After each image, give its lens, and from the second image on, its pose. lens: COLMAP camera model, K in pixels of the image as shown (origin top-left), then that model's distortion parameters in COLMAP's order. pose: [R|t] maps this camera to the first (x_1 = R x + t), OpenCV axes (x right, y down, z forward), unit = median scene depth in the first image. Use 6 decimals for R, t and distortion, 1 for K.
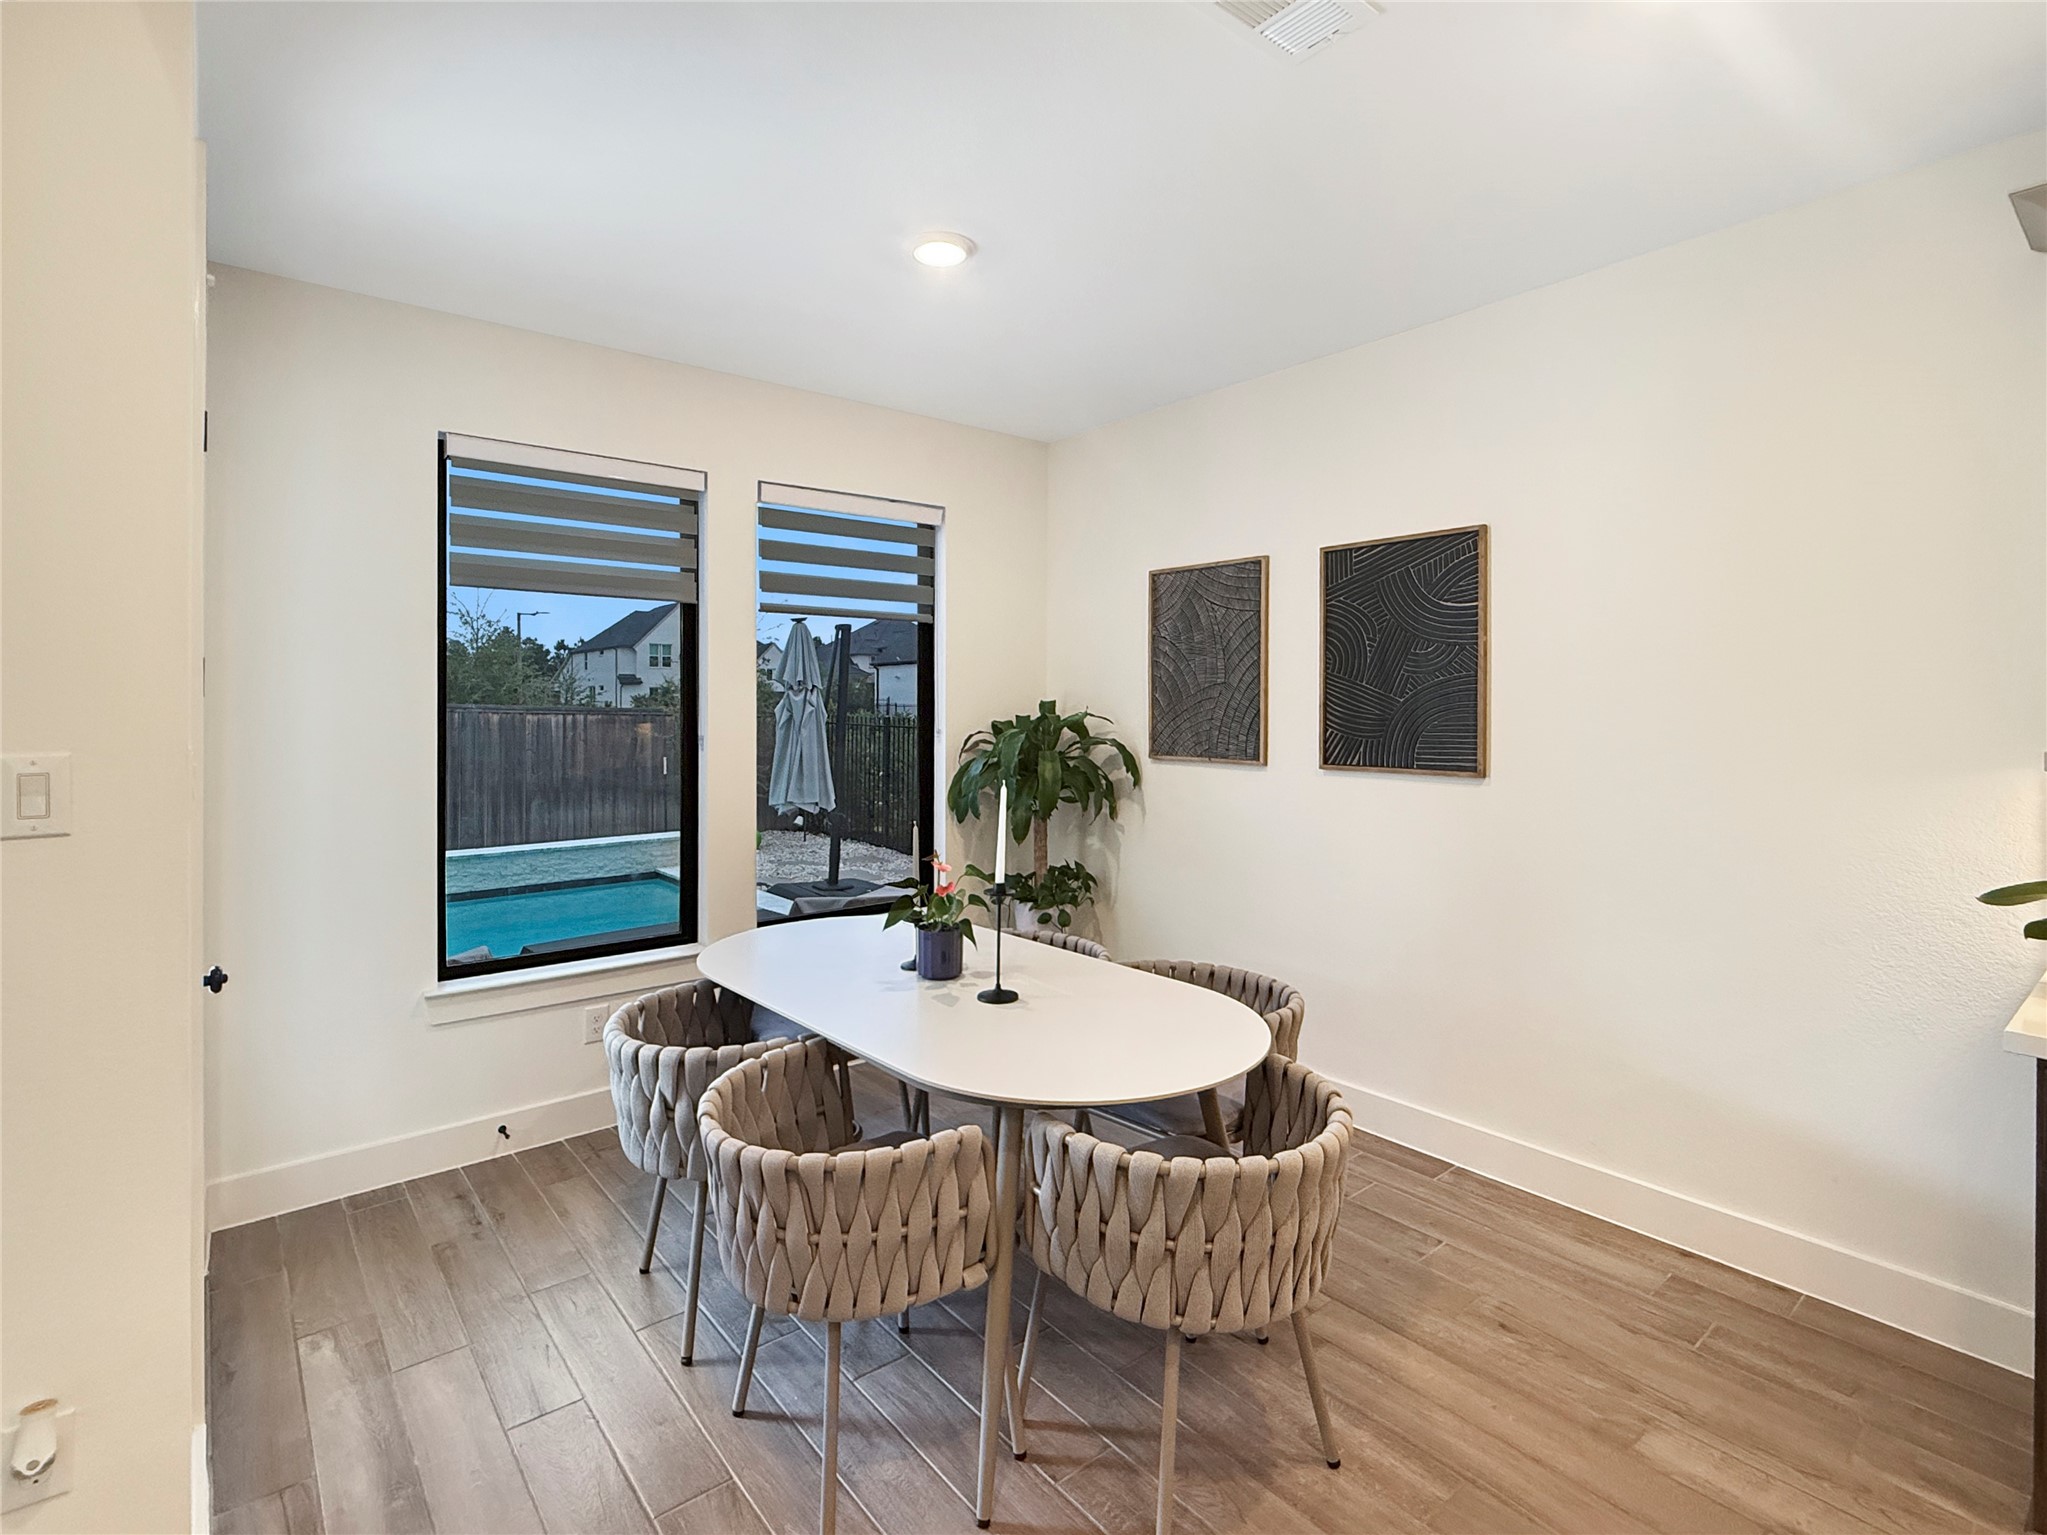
lens RADIAL K [[986.8, 0, 1023.2], [0, 986.8, 765.7], [0, 0, 1]] dist [-0.003002, 0.000029]
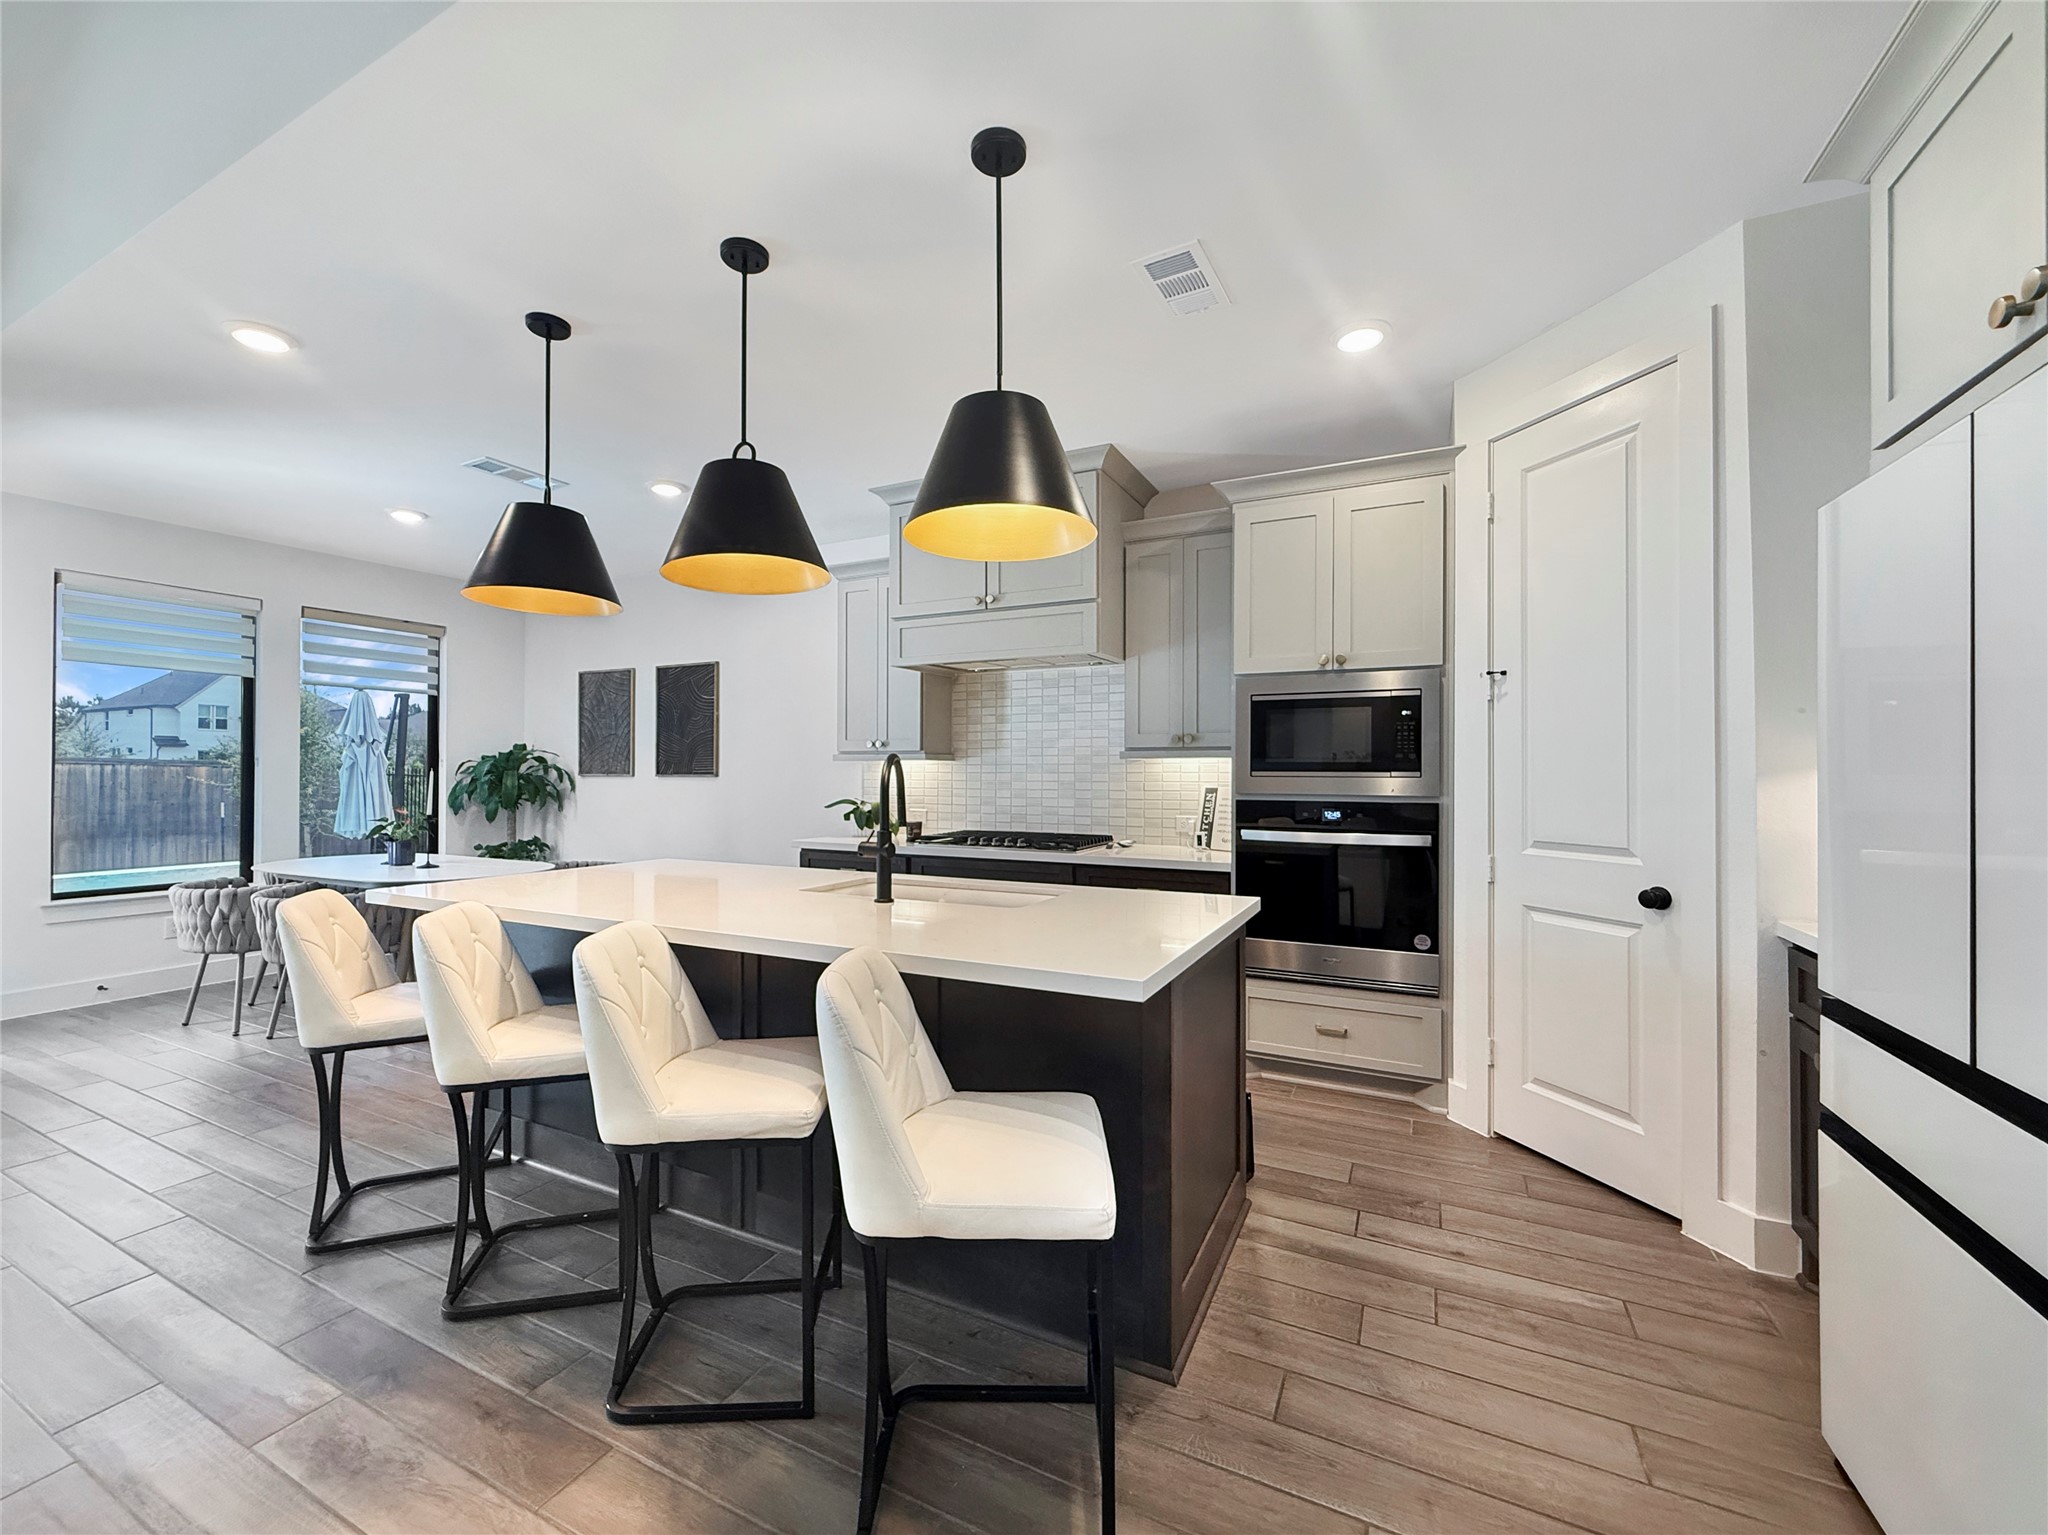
lens RADIAL K [[831.4, 0, 1030.5], [0, 831.4, 770.3], [0, 0, 1]] dist [-0.003740, -0.001366]
pose [[0.909592, 0.001278, 0.415500, 0.237454], [0.025096, 0.998001, -0.058010, 0.087106], [-0.414744, 0.063193, 0.907741, -0.676422]]
